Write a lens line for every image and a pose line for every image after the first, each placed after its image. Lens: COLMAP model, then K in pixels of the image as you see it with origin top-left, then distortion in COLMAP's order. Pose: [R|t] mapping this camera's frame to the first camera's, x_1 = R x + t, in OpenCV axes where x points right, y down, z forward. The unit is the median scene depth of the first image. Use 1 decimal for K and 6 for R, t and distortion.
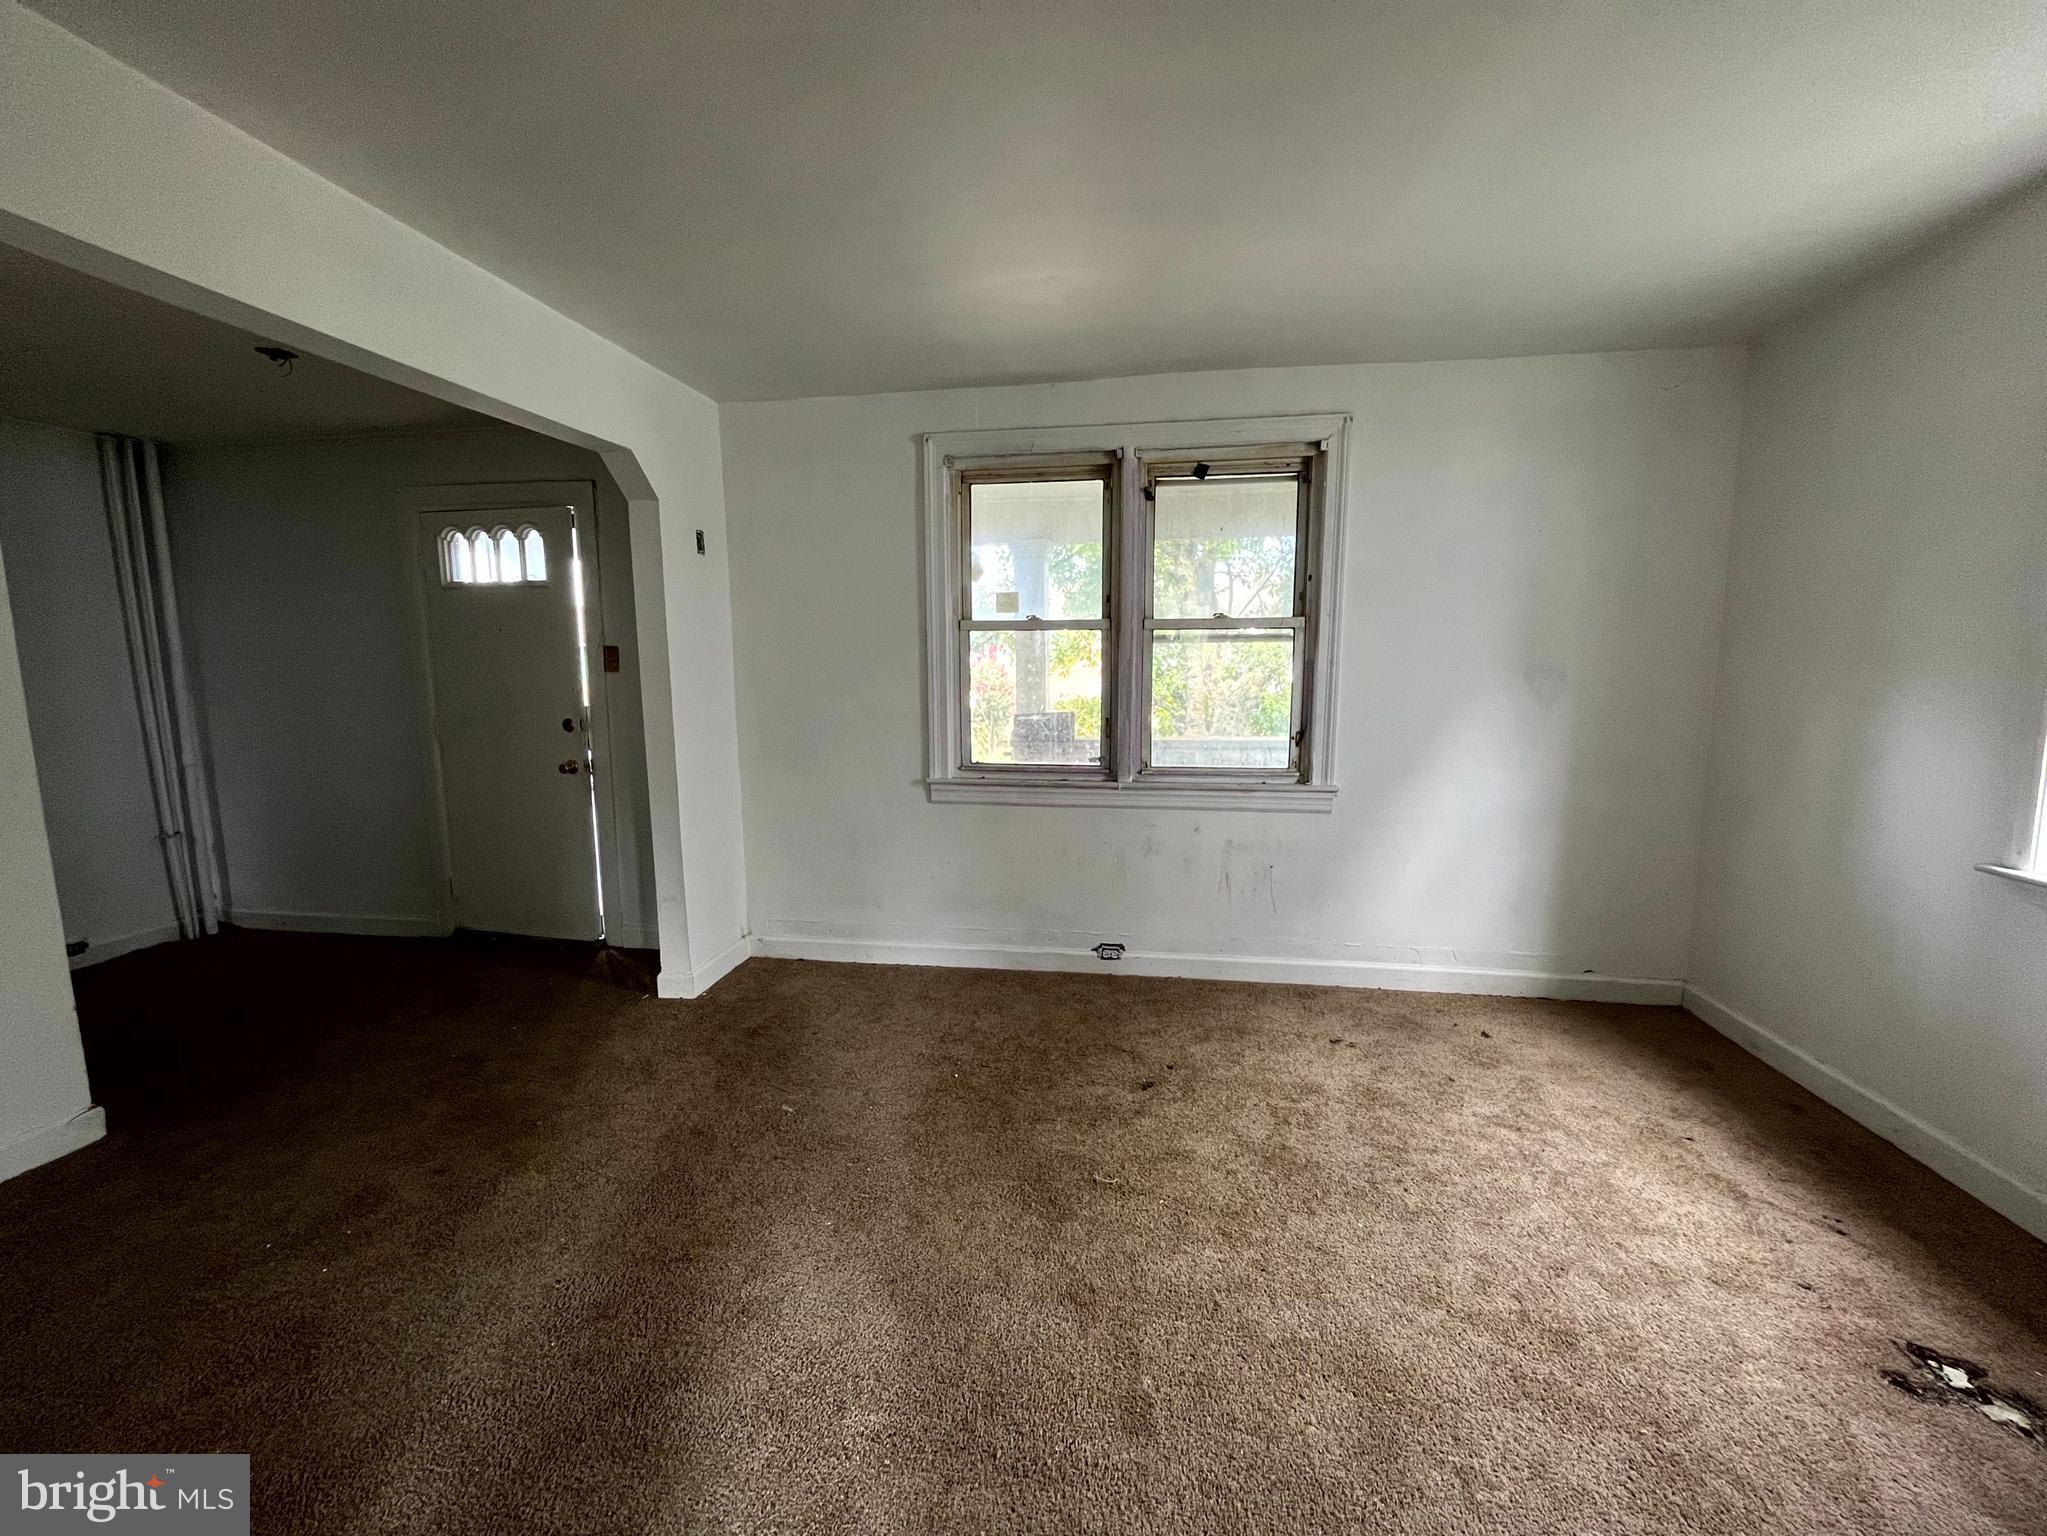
lens RADIAL K [[832.7, 0, 1026.7], [0, 832.7, 761.5], [0, 0, 1]] dist [-0.003761, 0.000807]
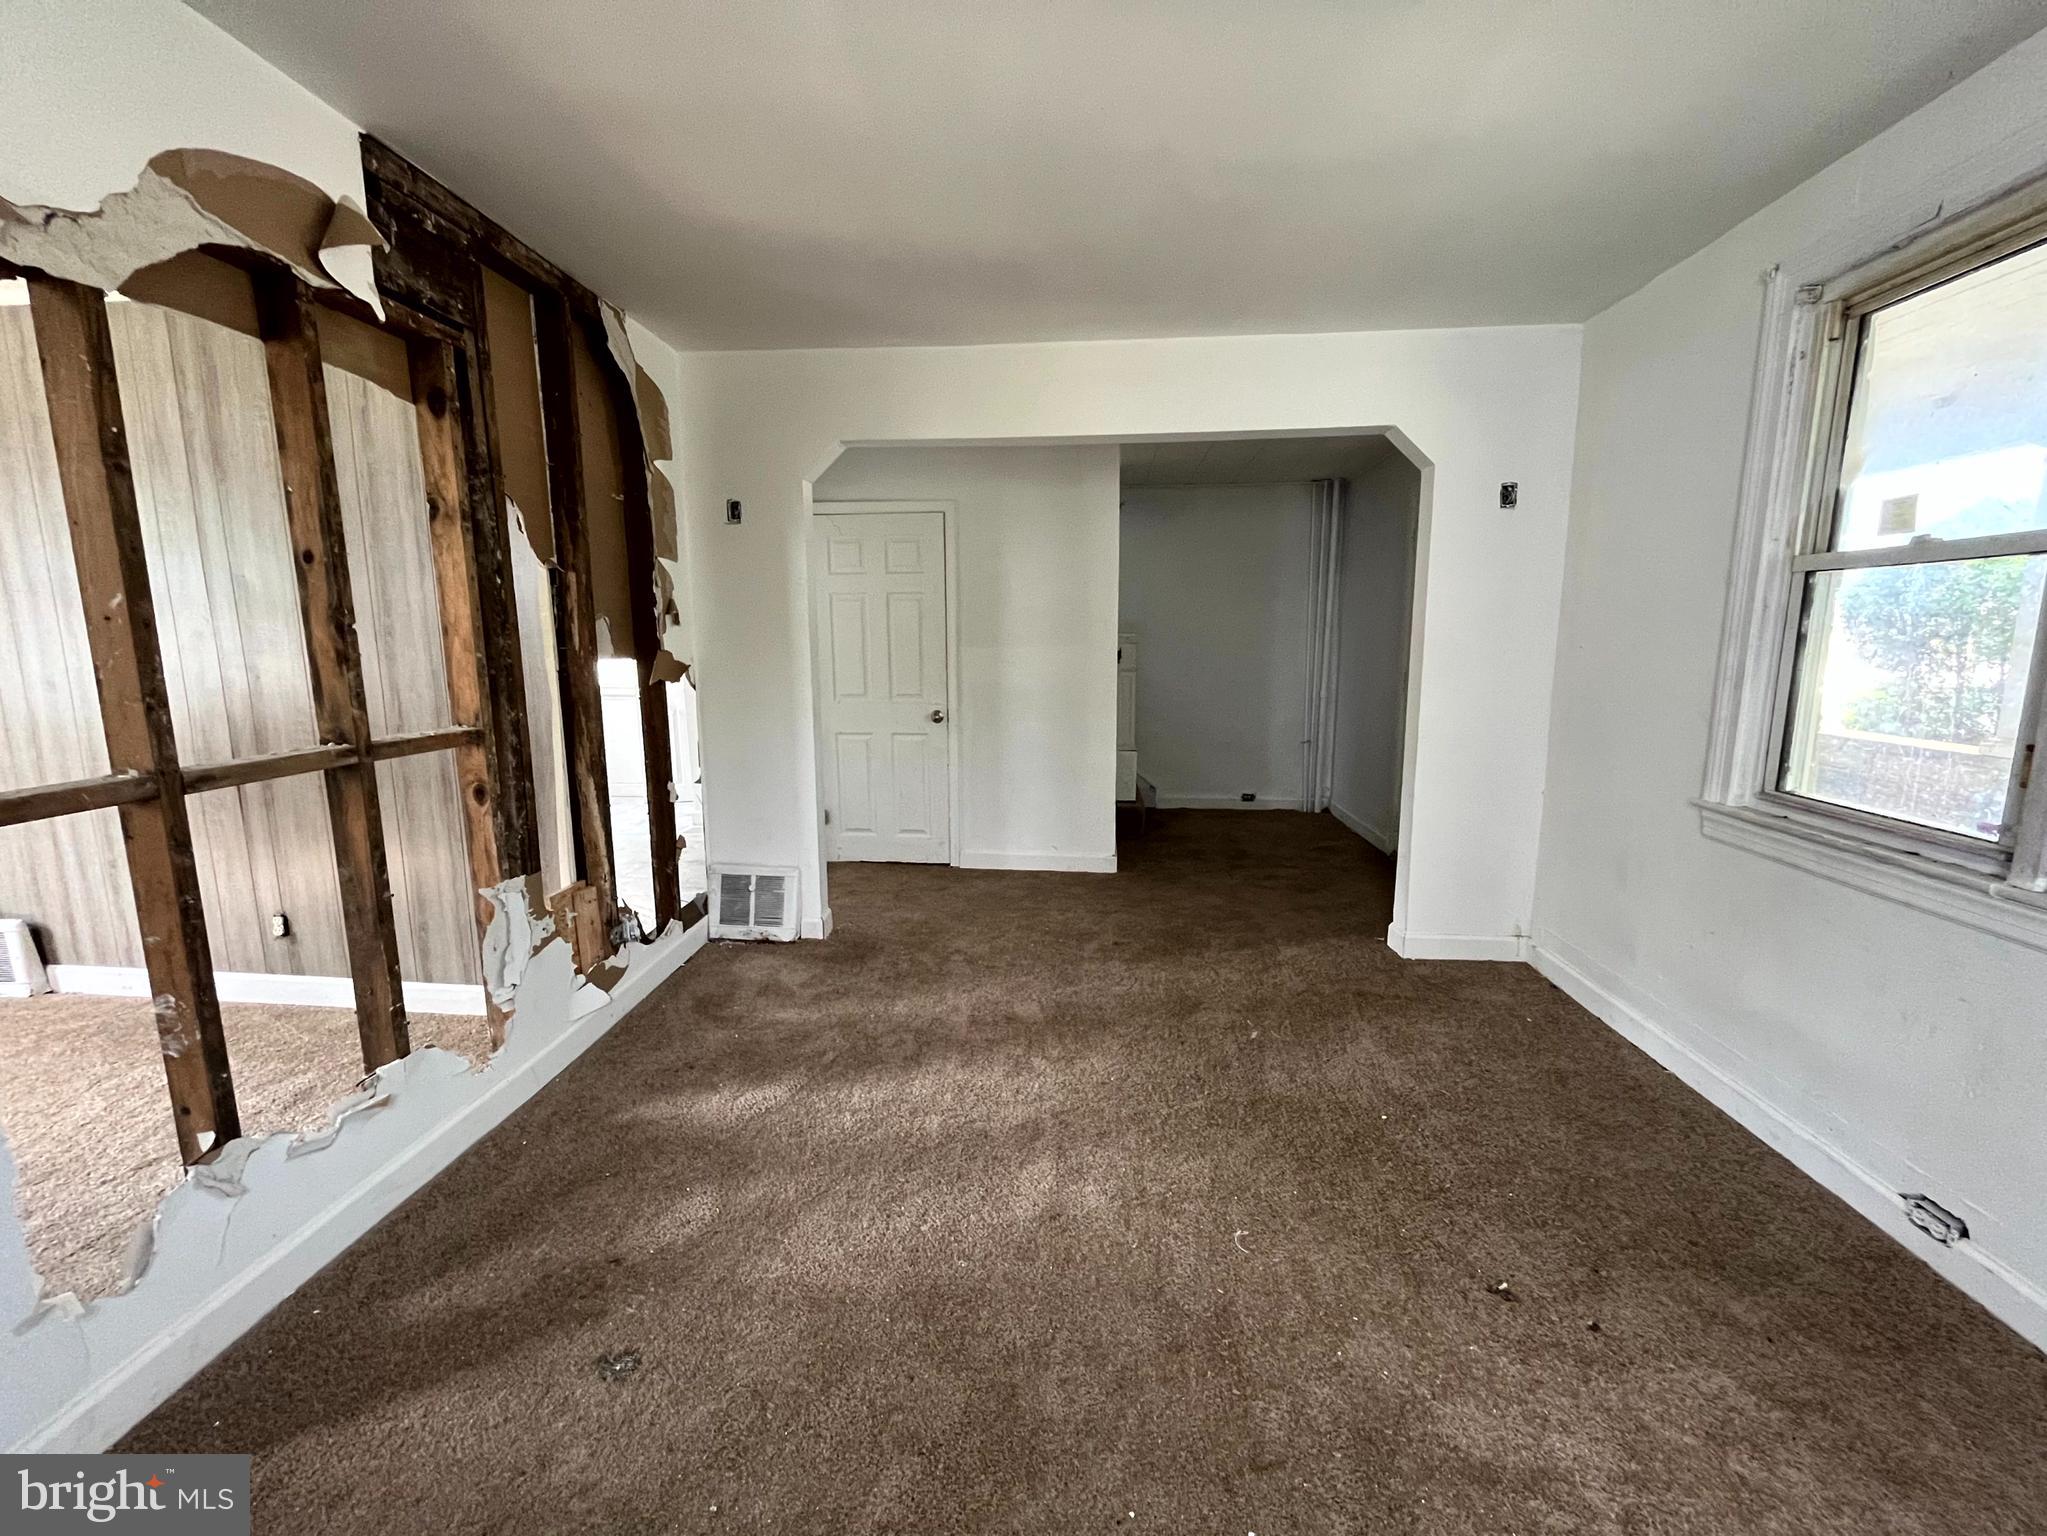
lens RADIAL K [[832.7, 0, 1023.2], [0, 832.7, 765.5], [0, 0, 1]] dist [-0.003761, 0.000807]
pose [[0.067317, 0.160478, -0.984741, 0.529273], [-0.125461, 0.980507, 0.151211, -0.041724], [0.989812, 0.113368, 0.086138, 0.422271]]
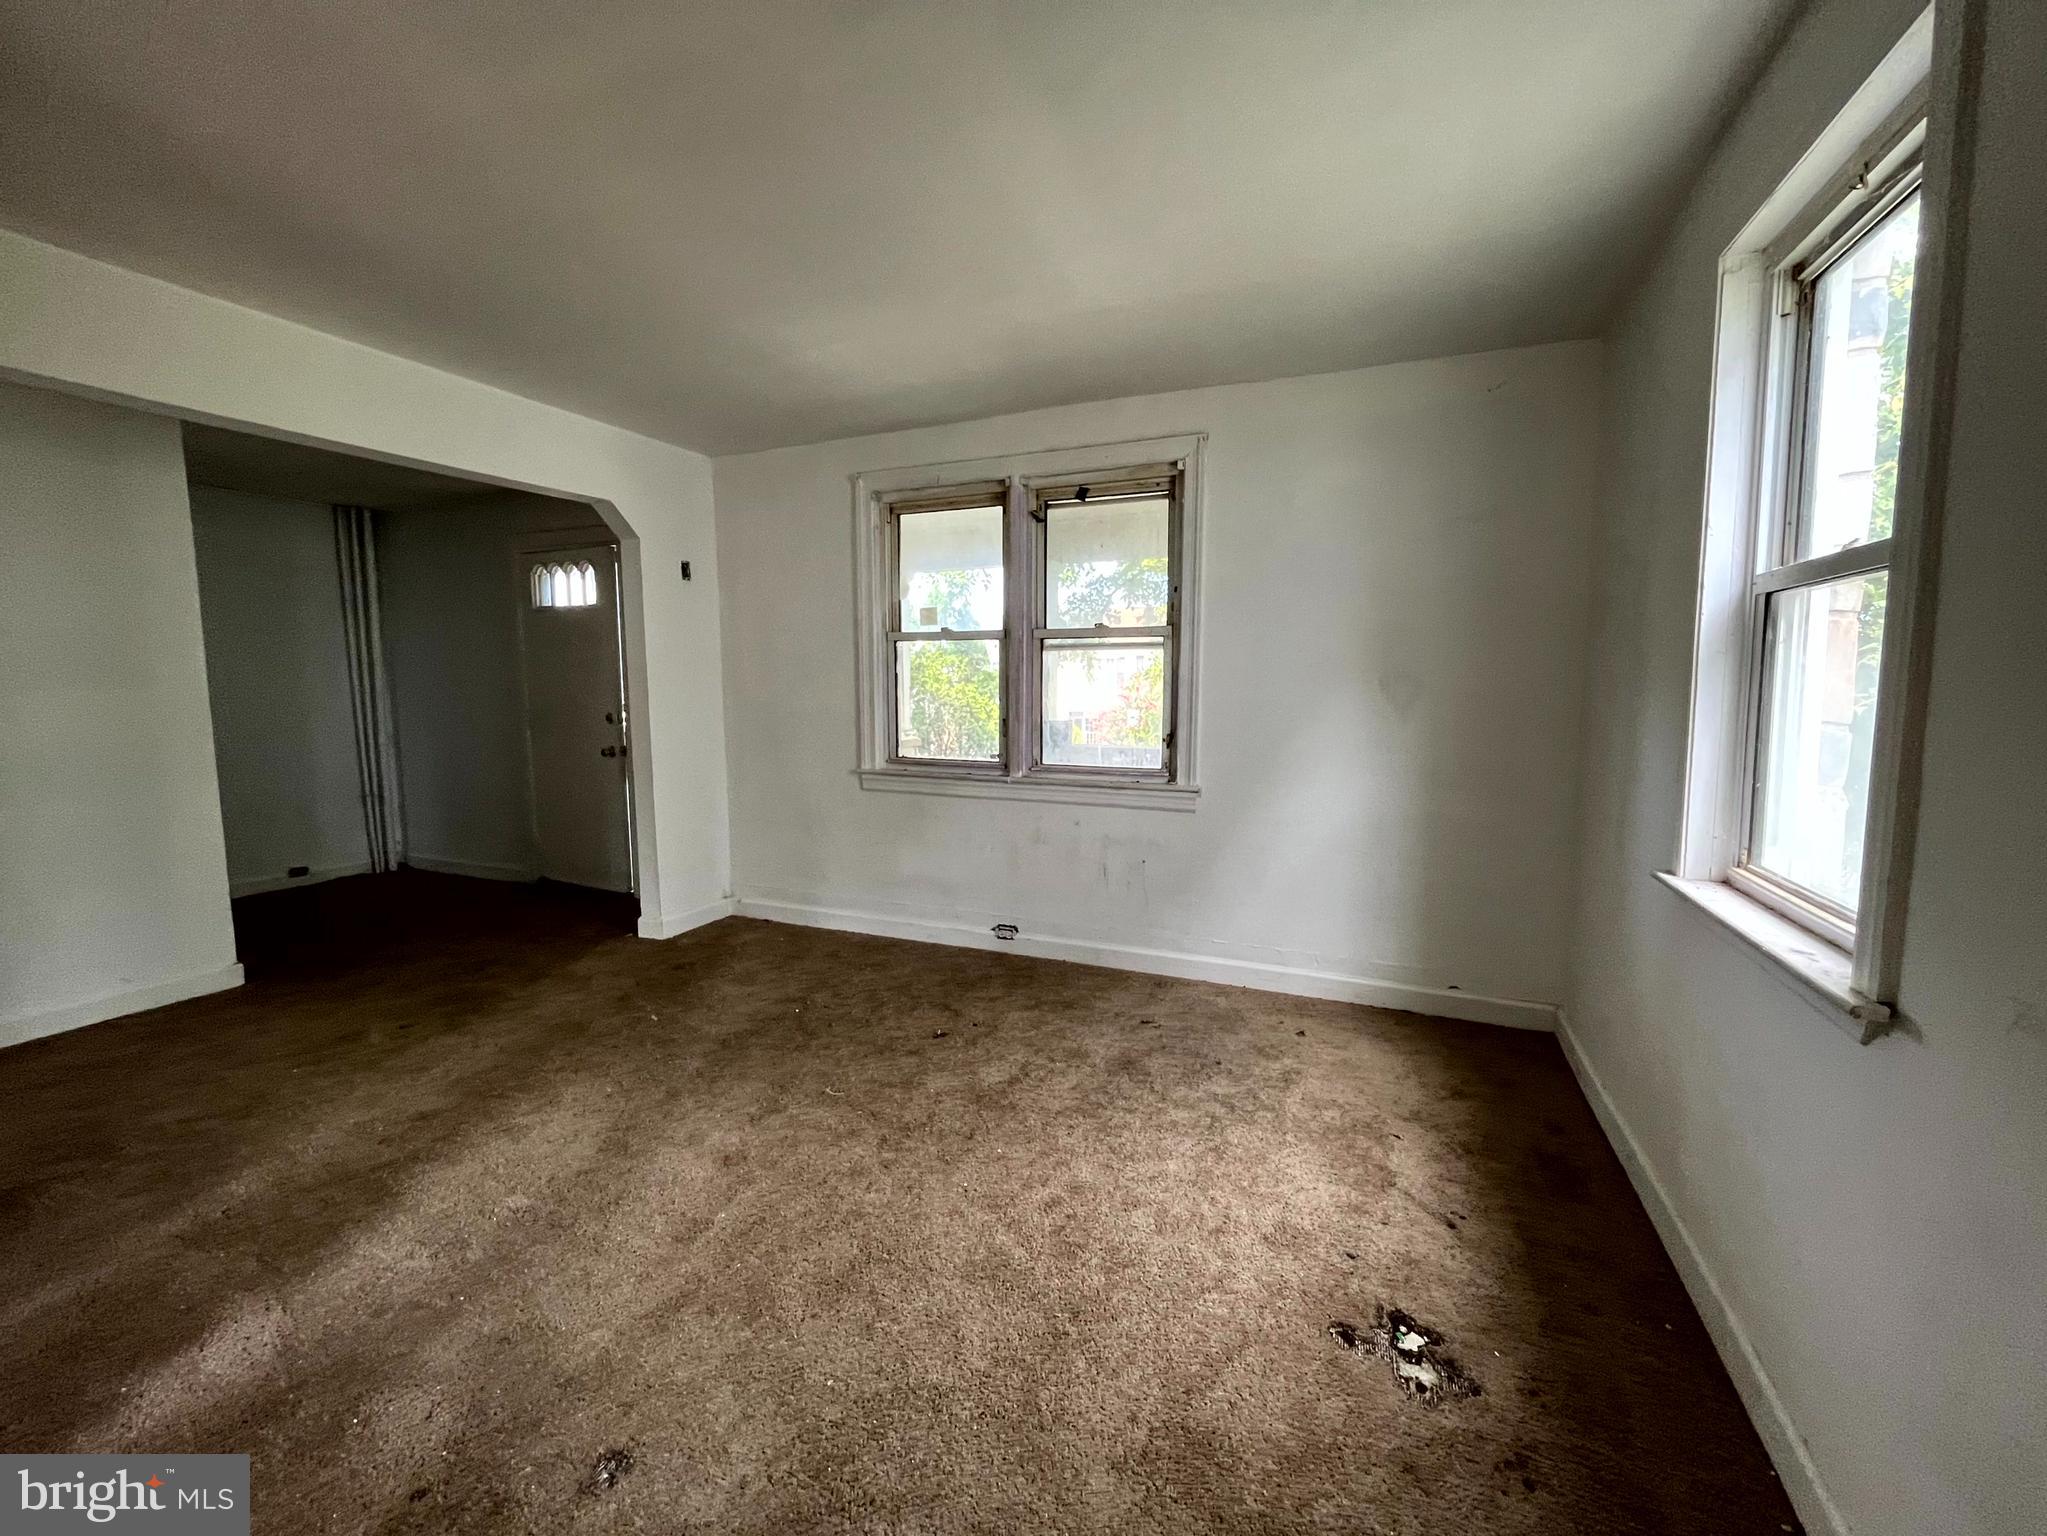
lens RADIAL K [[832.7, 0, 1025.4], [0, 832.7, 762.7], [0, 0, 1]] dist [-0.003761, 0.000807]
pose [[0.968321, 0.030586, -0.247828, 0.413032], [-0.036580, 0.999138, -0.019617, 0.027398], [0.247015, 0.028061, 0.968605, -0.066088]]
